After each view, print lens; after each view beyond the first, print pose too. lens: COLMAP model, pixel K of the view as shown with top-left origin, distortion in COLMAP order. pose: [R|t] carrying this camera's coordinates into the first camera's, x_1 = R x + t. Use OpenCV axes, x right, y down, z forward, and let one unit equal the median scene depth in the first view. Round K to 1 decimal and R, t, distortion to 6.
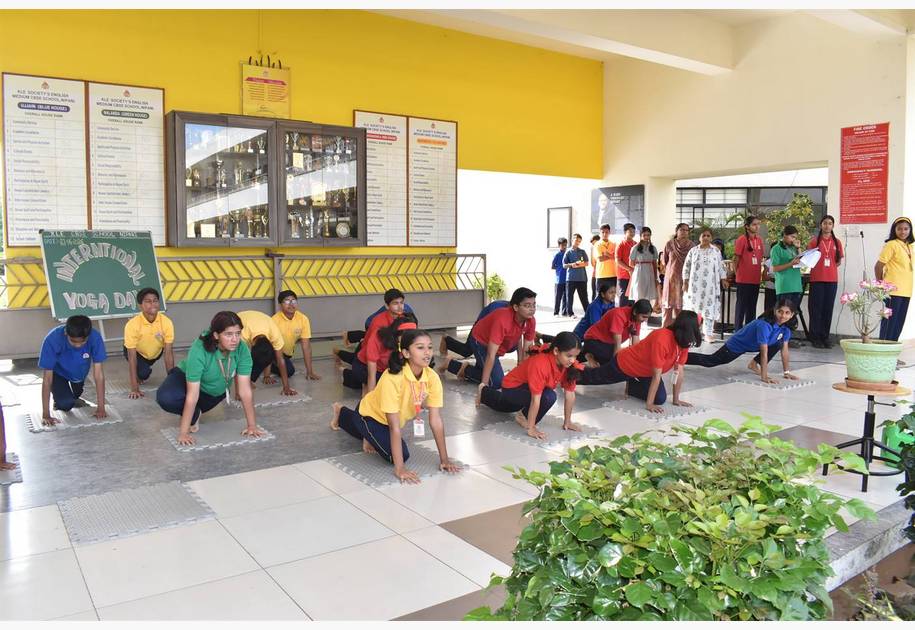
lens RADIAL K [[721.9, 0, 435.1], [0, 721.9, 303.3], [0, 0, 1]] dist [-0.066275, -0.000429]
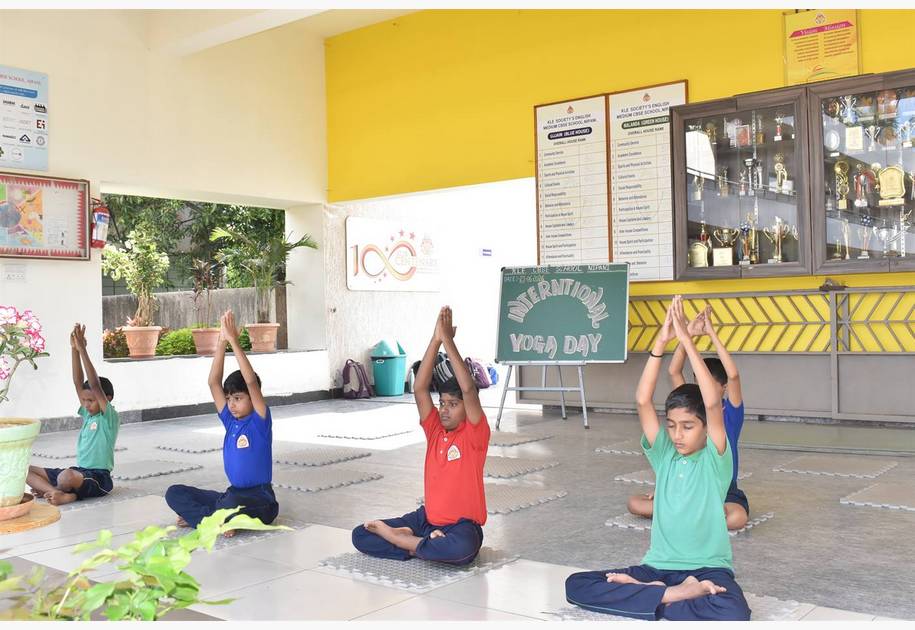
lens RADIAL K [[1018.8, 0, 455.9], [0, 1018.8, 269.8], [0, 0, 1]] dist [0.022282, 0.000000]
pose [[0.307483, -0.032648, -0.950993, 0.562035], [-0.033724, 0.998409, -0.045180, -0.029870], [0.950956, 0.045963, 0.305893, 0.389118]]
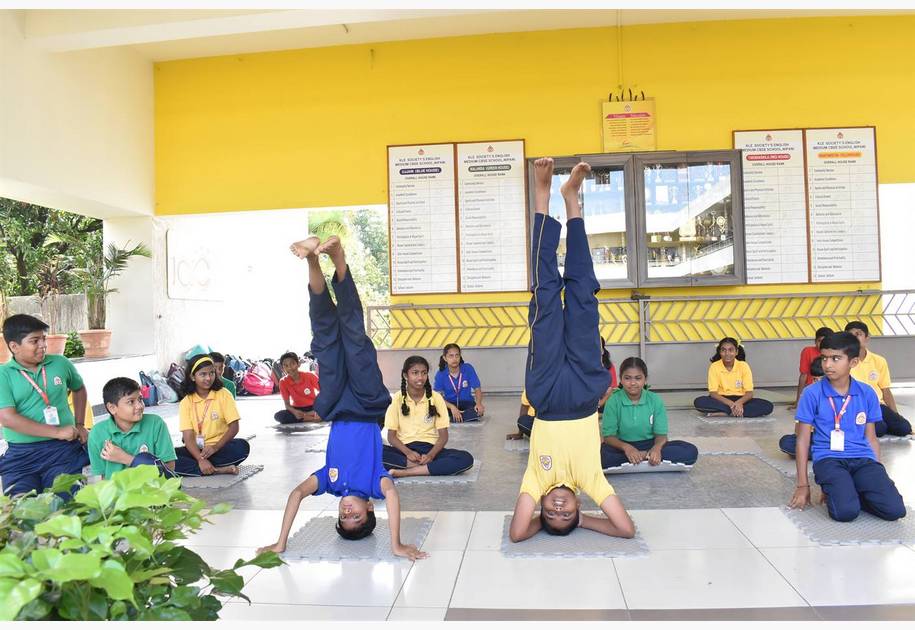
lens RADIAL K [[721.9, 0, 456.3], [0, 721.9, 284.7], [0, 0, 1]] dist [-0.066275, -0.000429]
pose [[0.776299, -0.031702, -0.629567, 0.180091], [-0.019568, 0.997041, -0.074336, -0.009894], [0.630060, 0.070026, 0.773382, 0.130539]]
